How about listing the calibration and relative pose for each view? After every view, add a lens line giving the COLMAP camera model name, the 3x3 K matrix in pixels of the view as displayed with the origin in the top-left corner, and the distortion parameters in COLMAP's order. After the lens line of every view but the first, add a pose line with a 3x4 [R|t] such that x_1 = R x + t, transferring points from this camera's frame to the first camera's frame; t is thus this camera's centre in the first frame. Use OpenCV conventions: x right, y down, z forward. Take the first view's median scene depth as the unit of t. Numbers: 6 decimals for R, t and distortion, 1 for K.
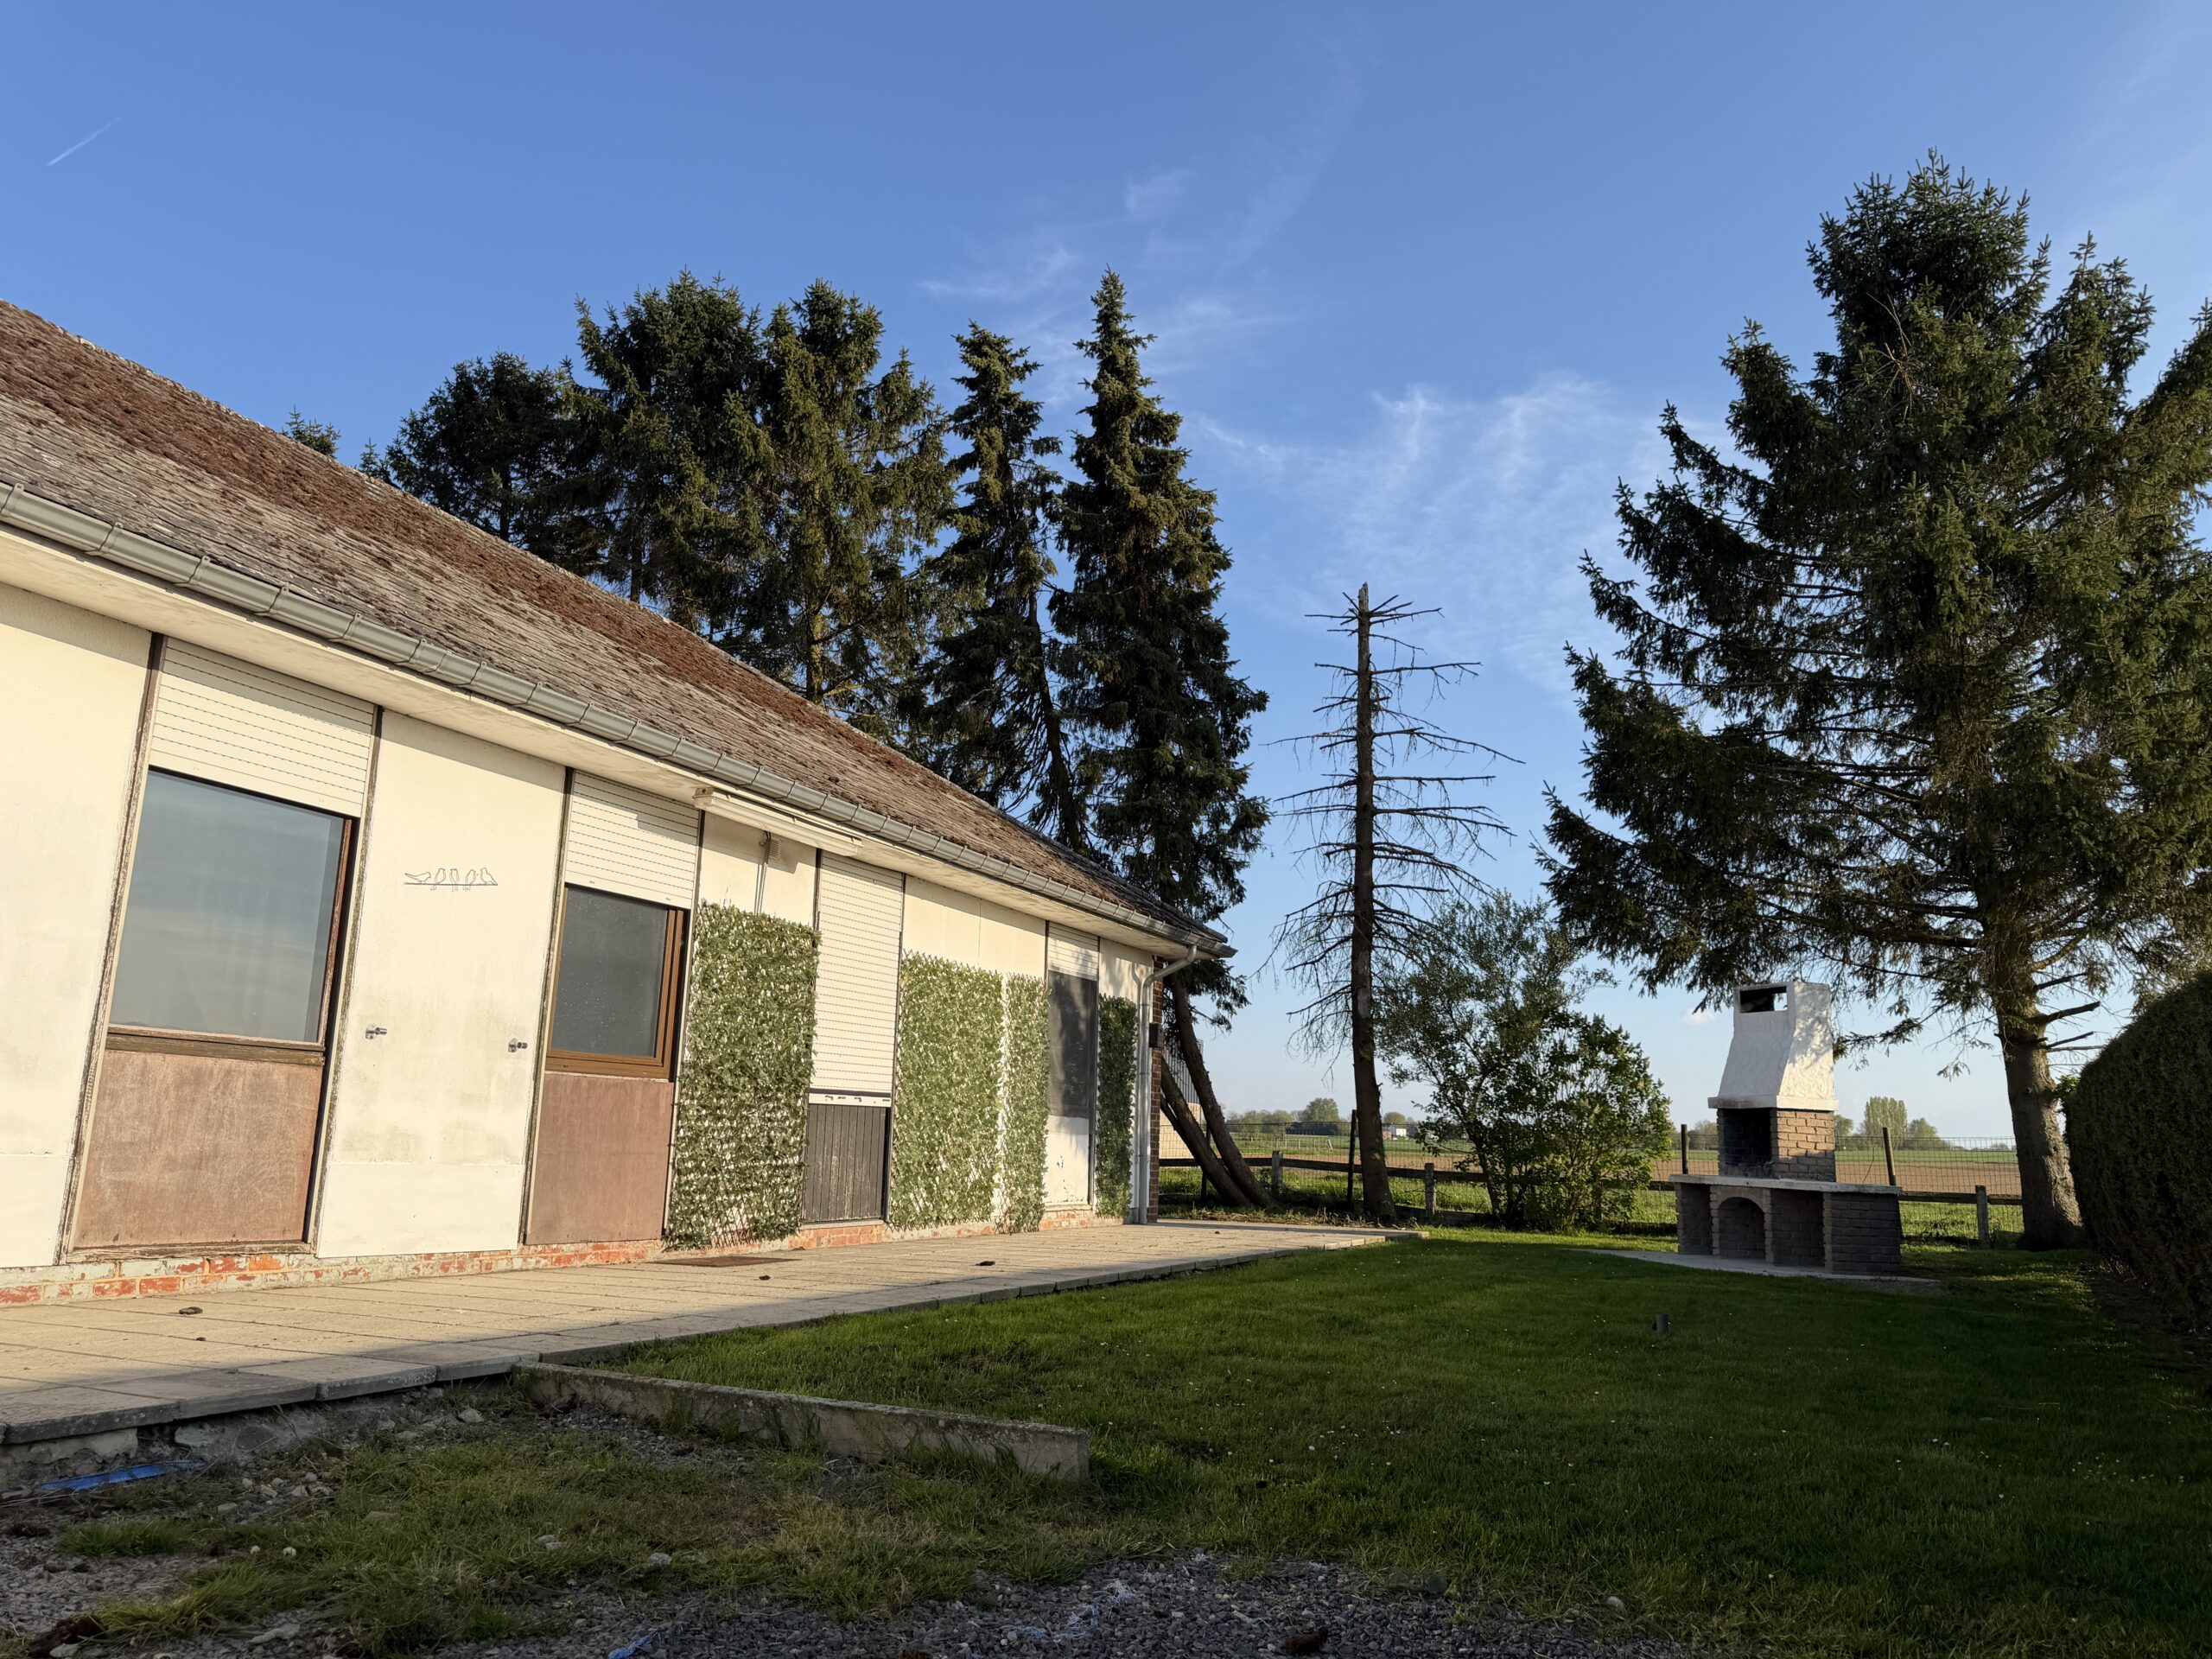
lens RADIAL K [[1511.1, 0, 1106.0], [0, 1511.1, 829.5], [0, 0, 1]] dist [0.003844, -0.000530]
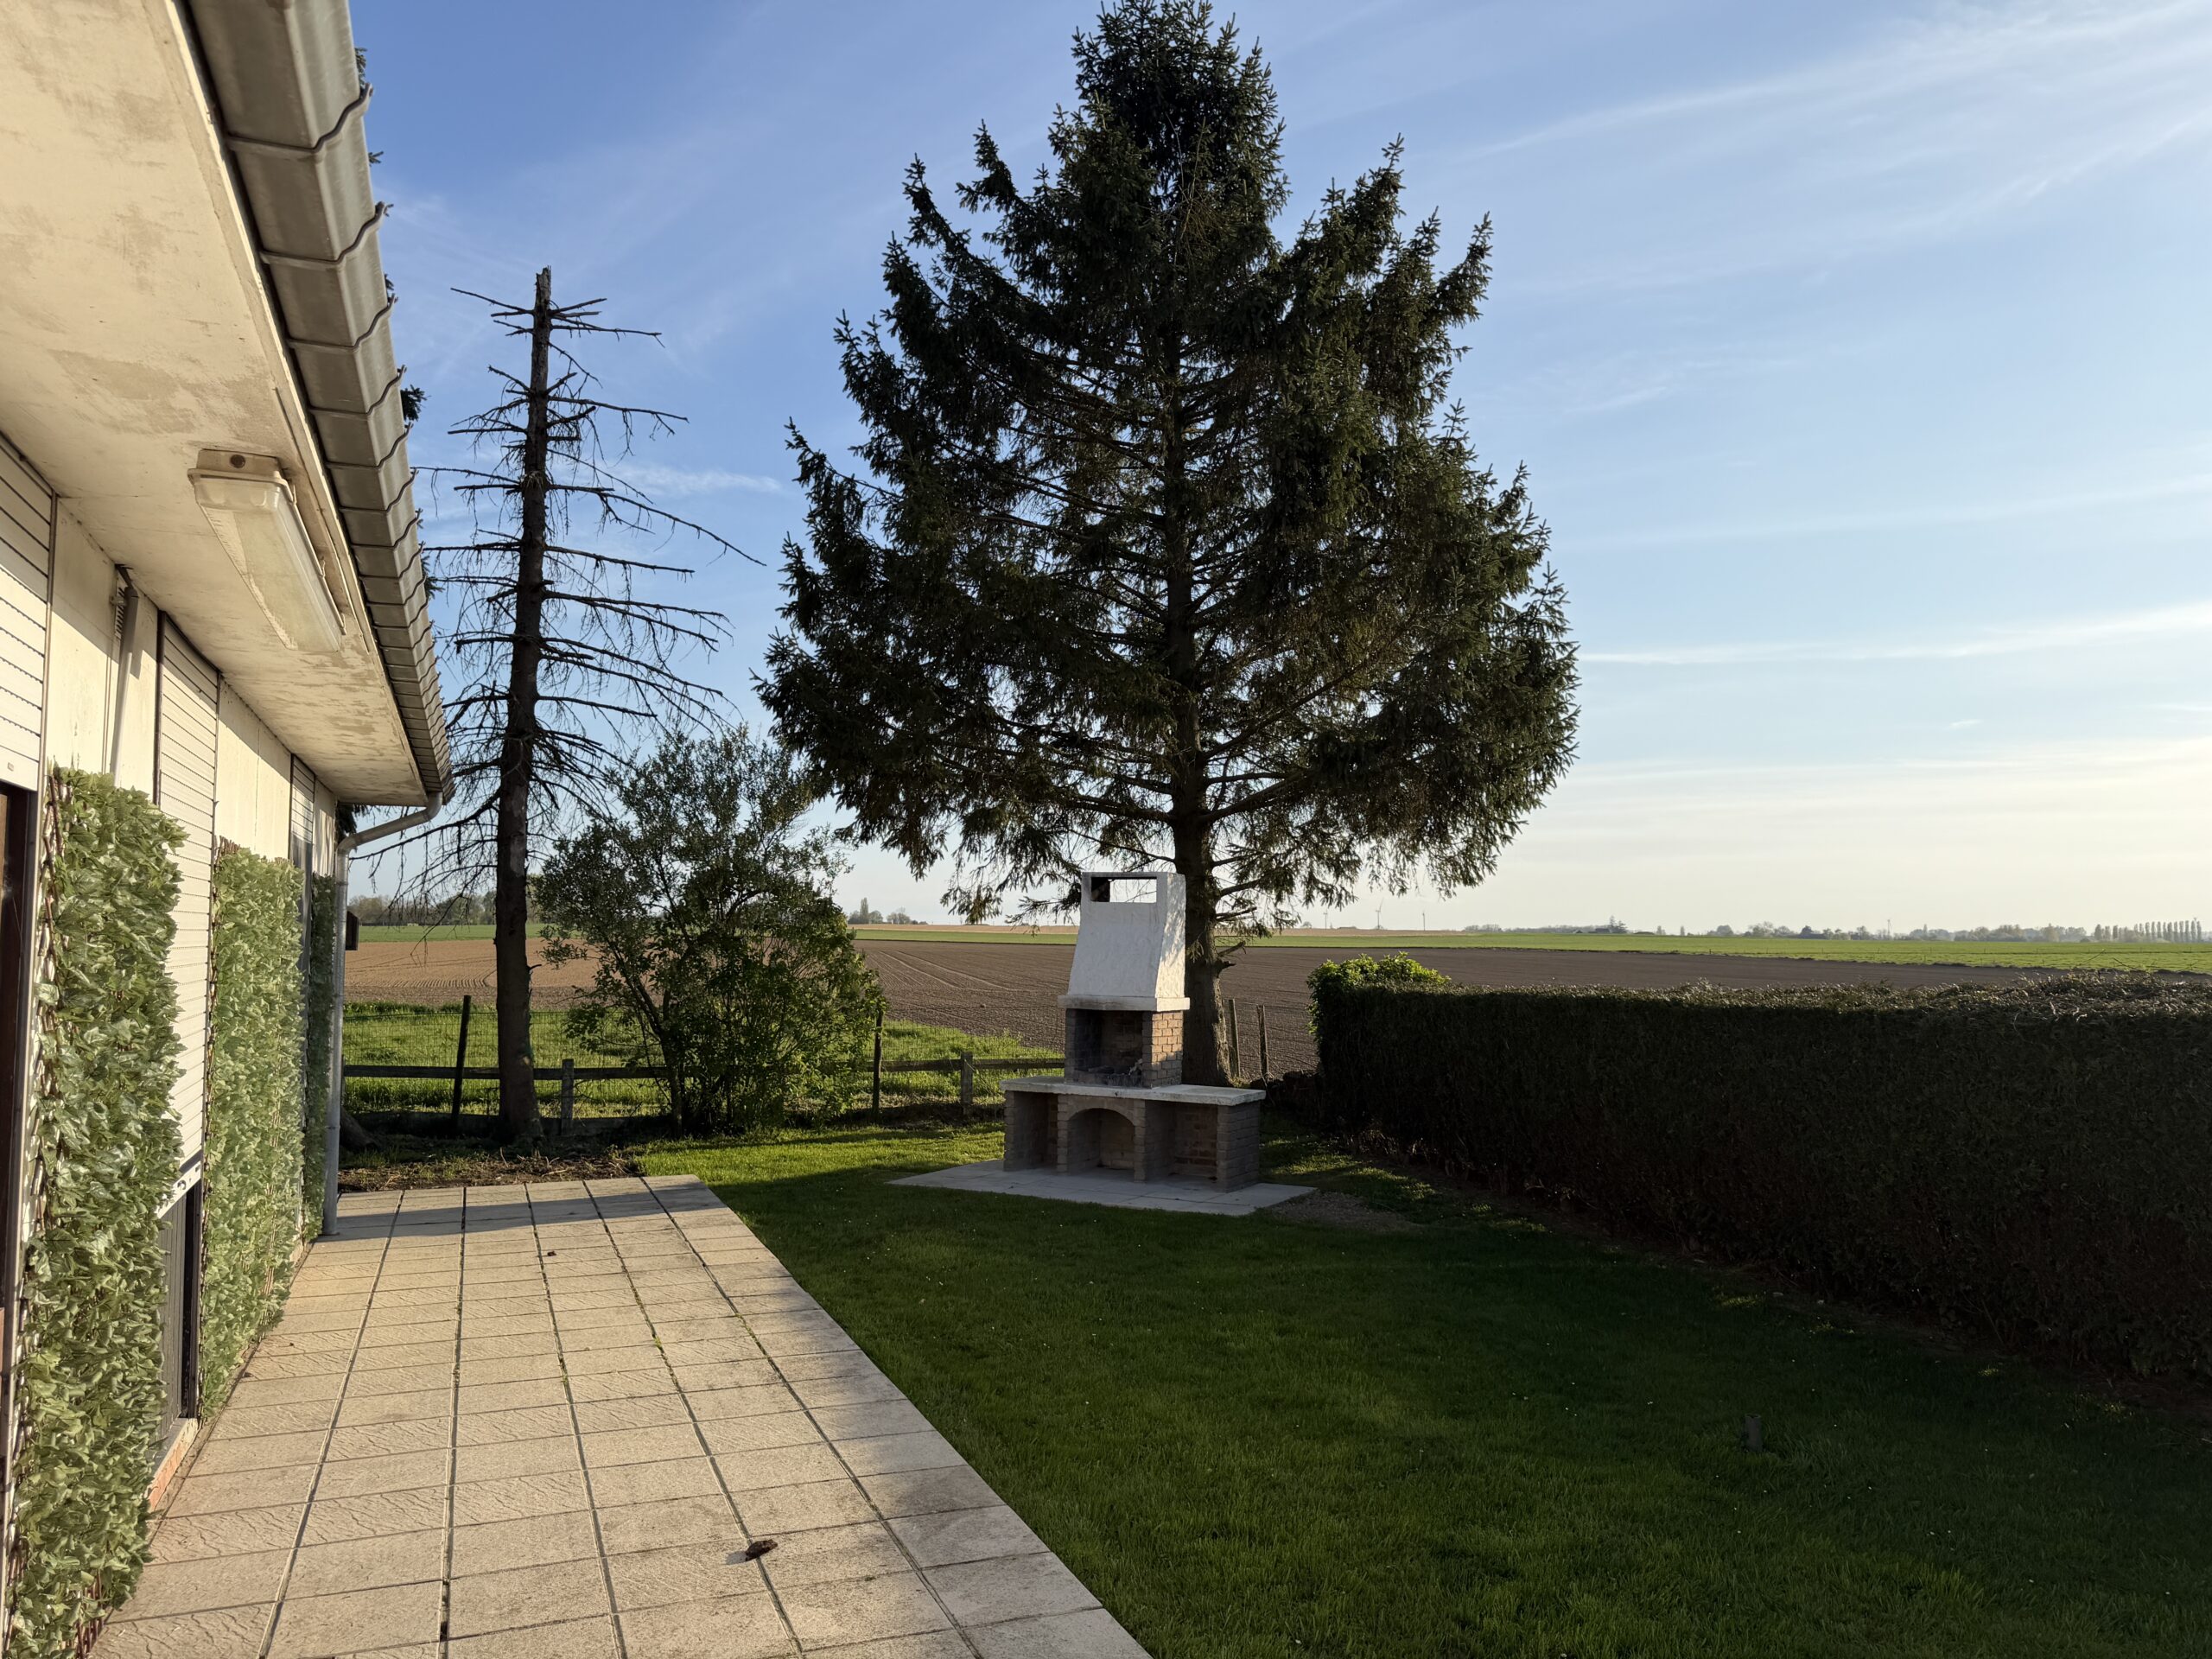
lens RADIAL K [[1511.1, 0, 1106.0], [0, 1511.1, 829.5], [0, 0, 1]] dist [0.003844, -0.000530]
pose [[0.675387, 0.026640, 0.736982, -0.182429], [-0.133961, 0.987153, 0.087082, 0.000747], [-0.725194, -0.157540, 0.670279, 0.317251]]
